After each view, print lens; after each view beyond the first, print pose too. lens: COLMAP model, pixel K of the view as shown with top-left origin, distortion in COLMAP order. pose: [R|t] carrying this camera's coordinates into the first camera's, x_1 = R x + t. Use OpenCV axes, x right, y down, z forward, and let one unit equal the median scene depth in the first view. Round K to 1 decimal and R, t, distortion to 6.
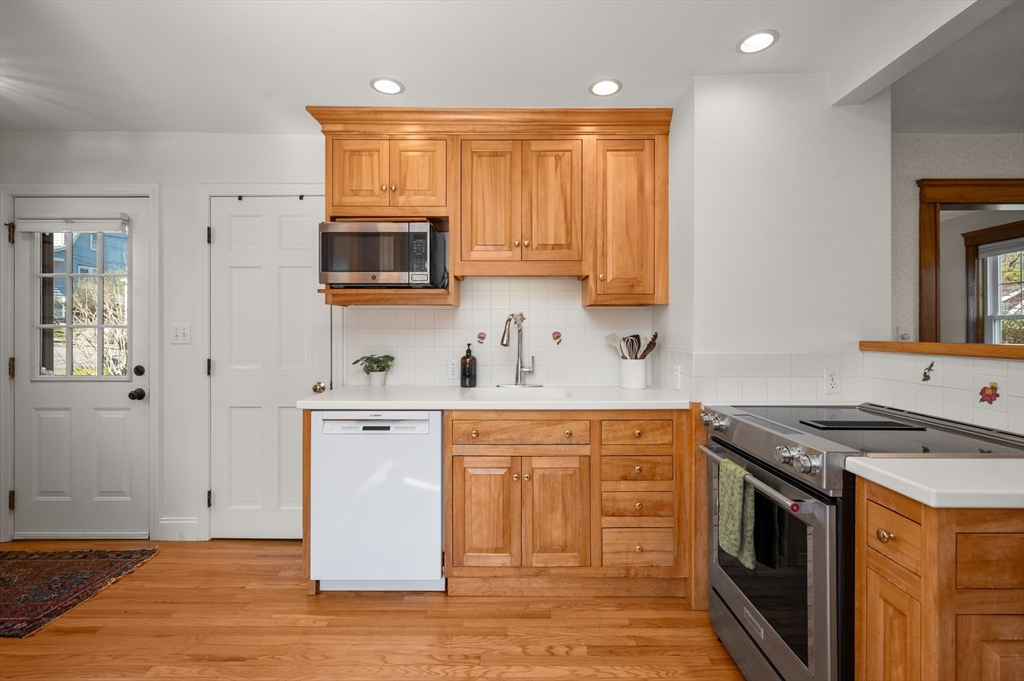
lens RADIAL K [[461.5, 0, 512.0], [0, 461.5, 340.5], [0, 0, 1]] dist [0.000385, 0.000046]
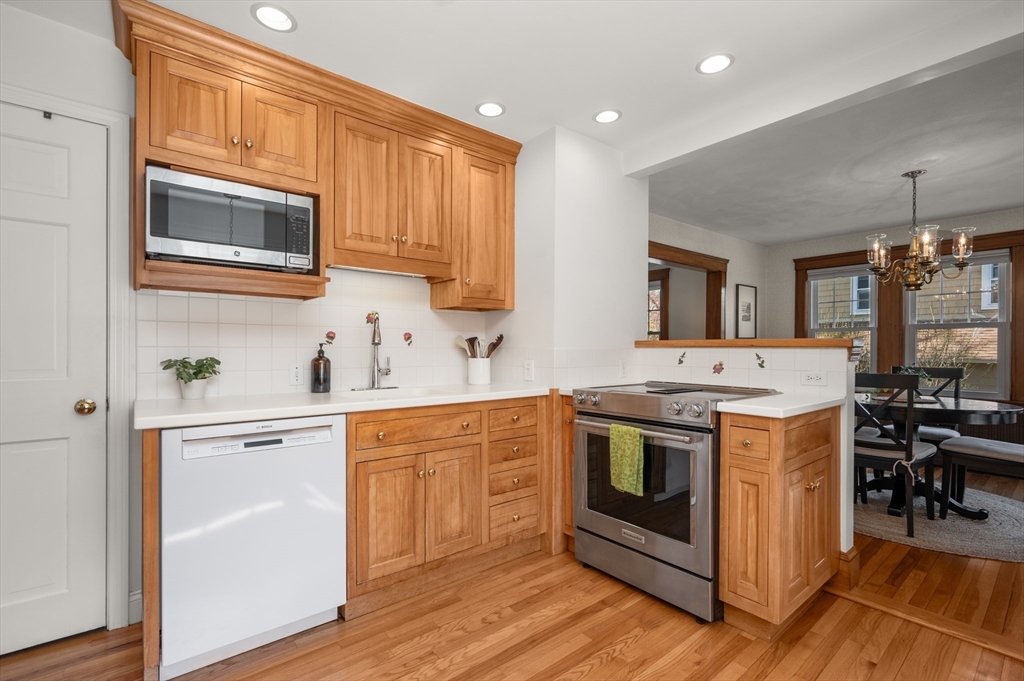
lens RADIAL K [[458.4, 0, 510.7], [0, 458.4, 362.5], [0, 0, 1]] dist [-0.000507, -0.000081]
pose [[0.775644, -0.017348, 0.630932, -0.454860], [0.011109, 0.999843, 0.013834, 0.043614], [-0.631073, -0.003721, 0.775715, 0.112982]]
